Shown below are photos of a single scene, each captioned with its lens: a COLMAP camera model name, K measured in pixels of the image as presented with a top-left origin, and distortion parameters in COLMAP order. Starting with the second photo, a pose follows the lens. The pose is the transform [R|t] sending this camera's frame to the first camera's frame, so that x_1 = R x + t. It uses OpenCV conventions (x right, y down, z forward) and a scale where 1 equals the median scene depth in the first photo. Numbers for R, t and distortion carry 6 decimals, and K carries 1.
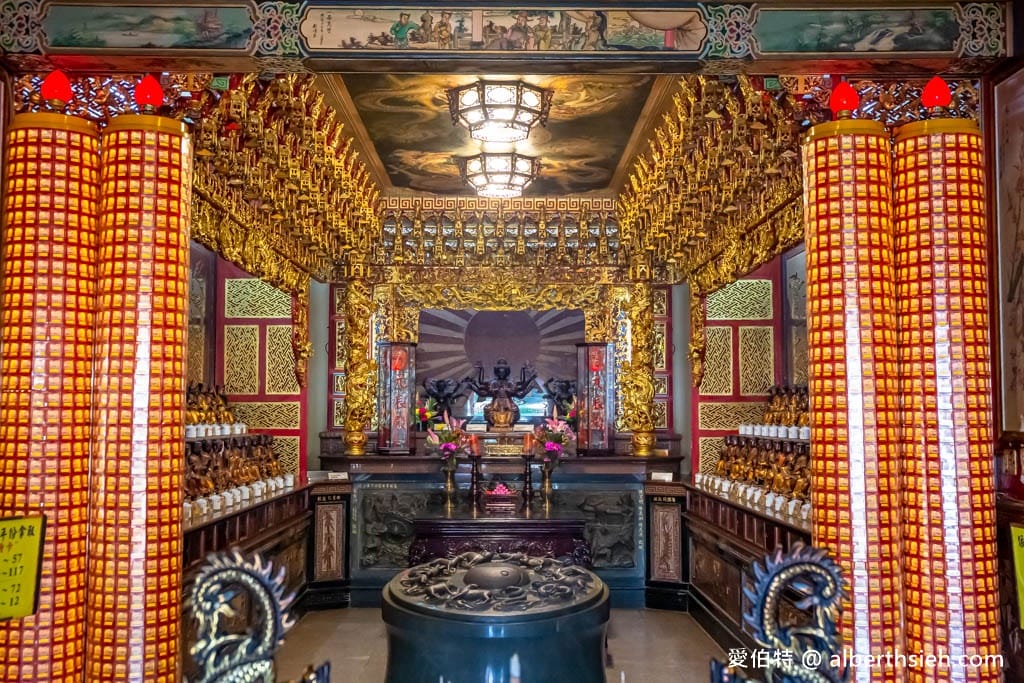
lens RADIAL K [[1183.3, 0, 512.0], [0, 1183.3, 341.5], [0, 0, 1]] dist [0.005606, 0.001101]
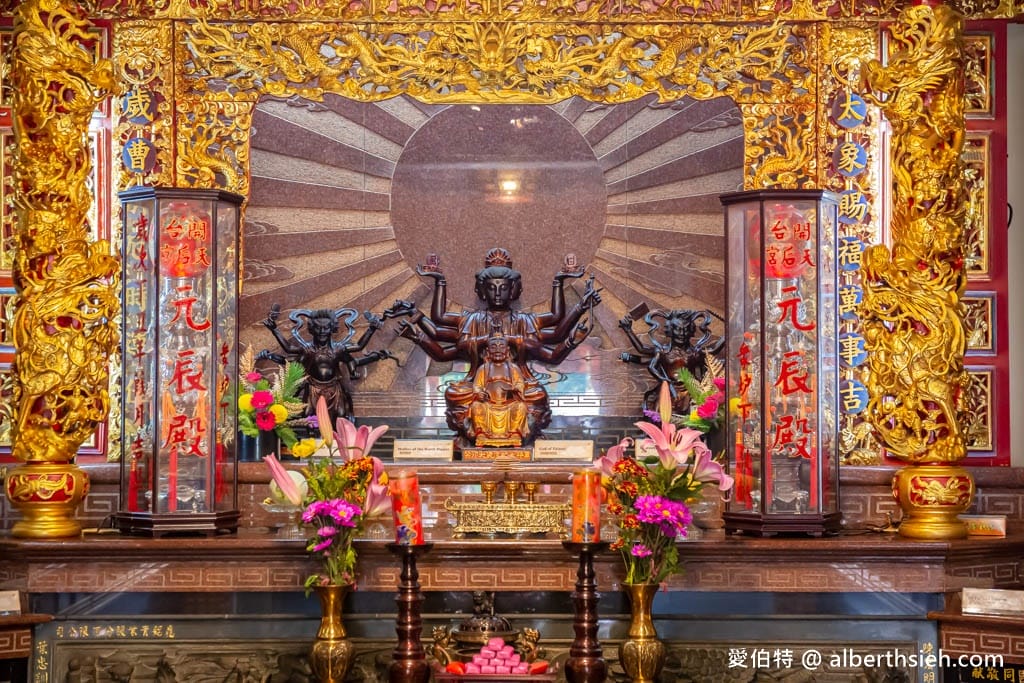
lens RADIAL K [[1913.1, 0, 512.0], [0, 1913.1, 341.5], [0, 0, 1]] dist [0.119019, 0.293434]
pose [[0.999998, -0.001747, 0.000196, -0.004786], [0.001743, 0.999840, 0.017831, 0.032676], [-0.000227, -0.017830, 0.999841, 0.460987]]
